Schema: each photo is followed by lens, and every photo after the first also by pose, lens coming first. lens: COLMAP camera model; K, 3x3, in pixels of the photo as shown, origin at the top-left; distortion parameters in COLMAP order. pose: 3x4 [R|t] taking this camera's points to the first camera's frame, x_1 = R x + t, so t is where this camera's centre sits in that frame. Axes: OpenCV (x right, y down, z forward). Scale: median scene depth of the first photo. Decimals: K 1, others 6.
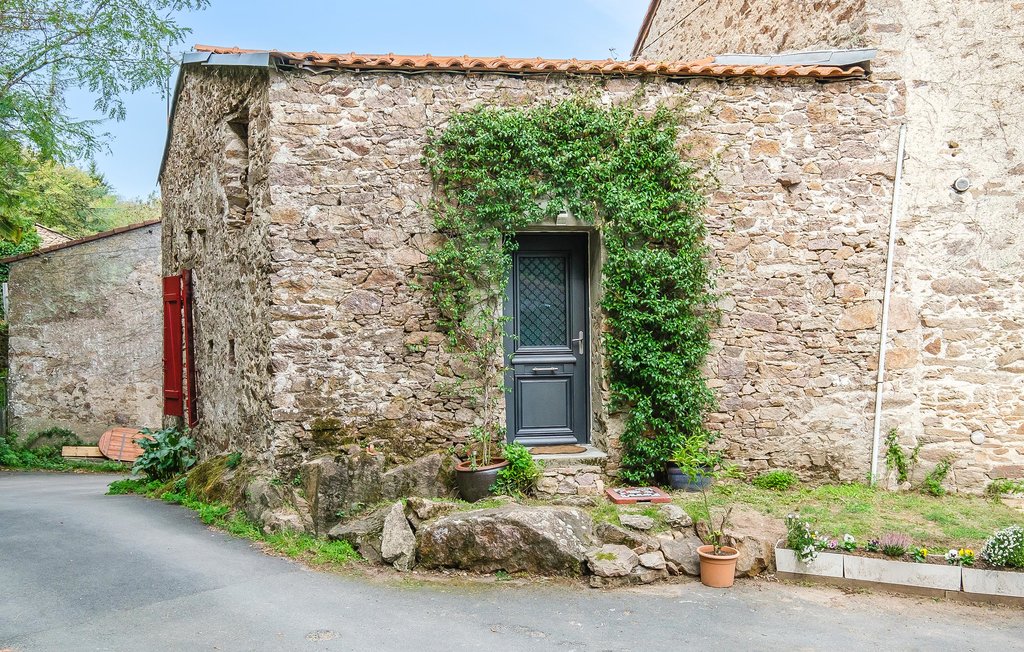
lens RADIAL K [[887.4, 0, 512.2], [0, 887.4, 326.9], [0, 0, 1]] dist [-0.011674, 0.014244]
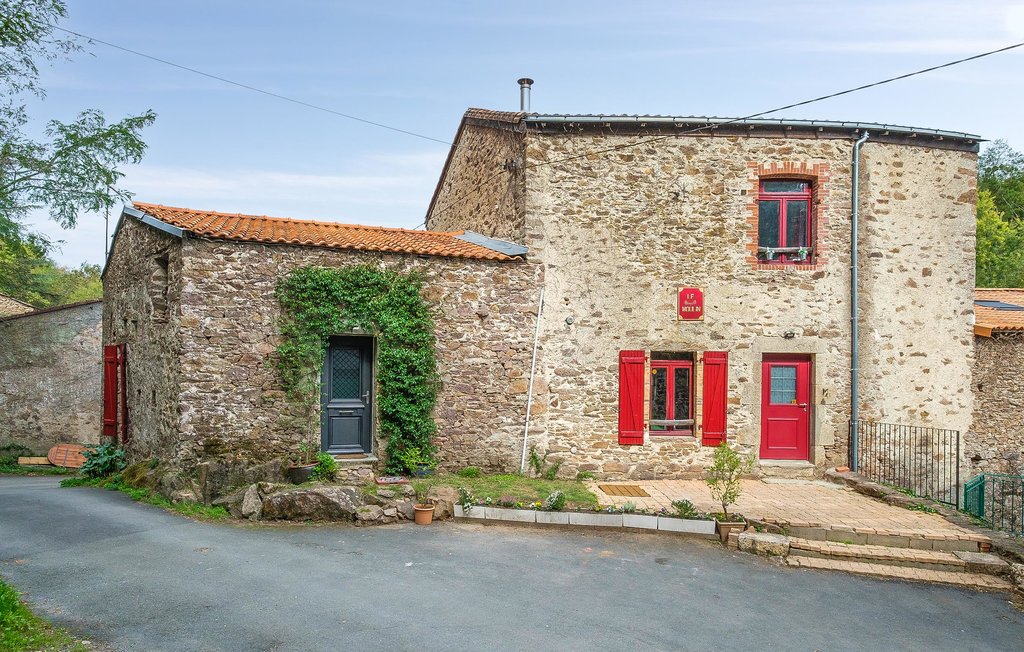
lens RADIAL K [[627.4, 0, 519.9], [0, 627.4, 378.9], [0, 0, 1]] dist [-0.007709, -0.002885]
pose [[0.973502, 0.025958, 0.227202, 0.093994], [-0.027622, 0.999610, 0.004150, -0.035733], [-0.227006, -0.010316, 0.973839, -0.331518]]
